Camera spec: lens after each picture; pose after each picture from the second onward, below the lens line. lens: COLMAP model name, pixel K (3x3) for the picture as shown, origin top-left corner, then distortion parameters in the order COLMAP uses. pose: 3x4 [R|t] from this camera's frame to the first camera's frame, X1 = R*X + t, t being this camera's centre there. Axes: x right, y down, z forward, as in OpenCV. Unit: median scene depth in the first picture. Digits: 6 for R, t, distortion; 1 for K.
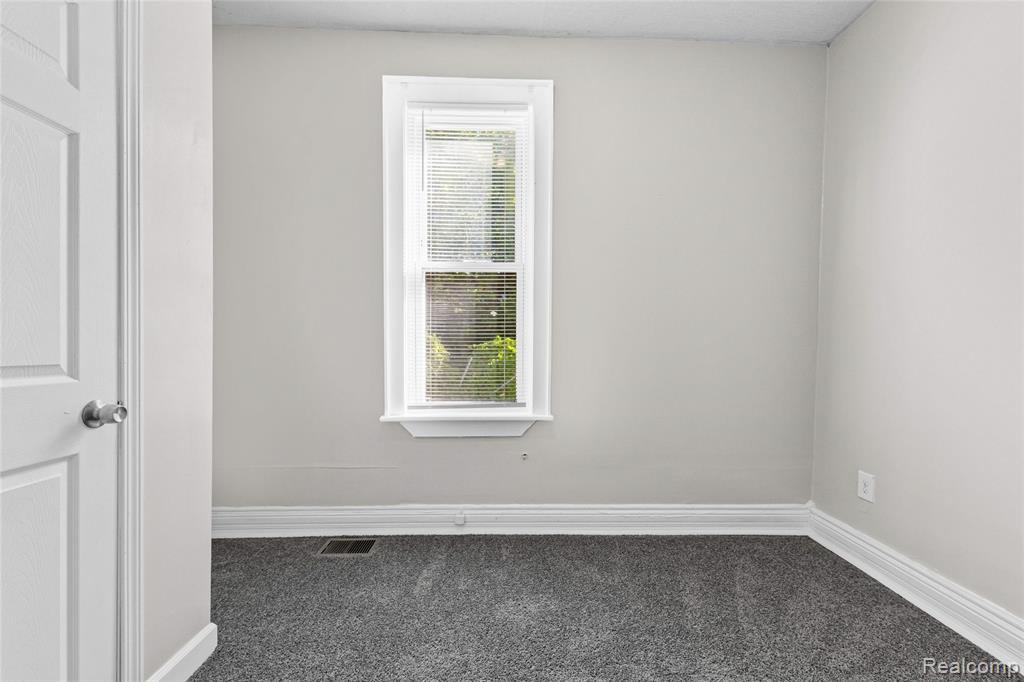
lens RADIAL K [[417.4, 0, 530.3], [0, 417.4, 355.9], [0, 0, 1]] dist [0.002868, 0.000098]
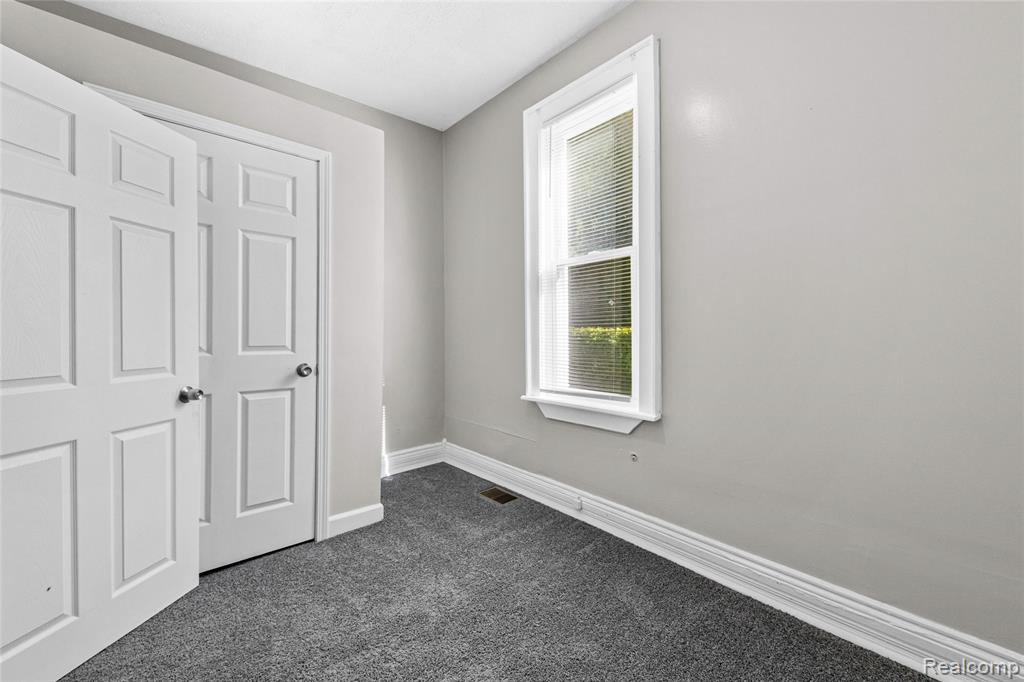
lens RADIAL K [[417.4, 0, 515.5], [0, 417.4, 338.3], [0, 0, 1]] dist [0.002868, 0.000098]
pose [[0.631312, 0.003448, -0.775521, 0.545592], [-0.015162, 0.999854, -0.007897, -0.007718], [0.775381, 0.016744, 0.631272, 0.226927]]
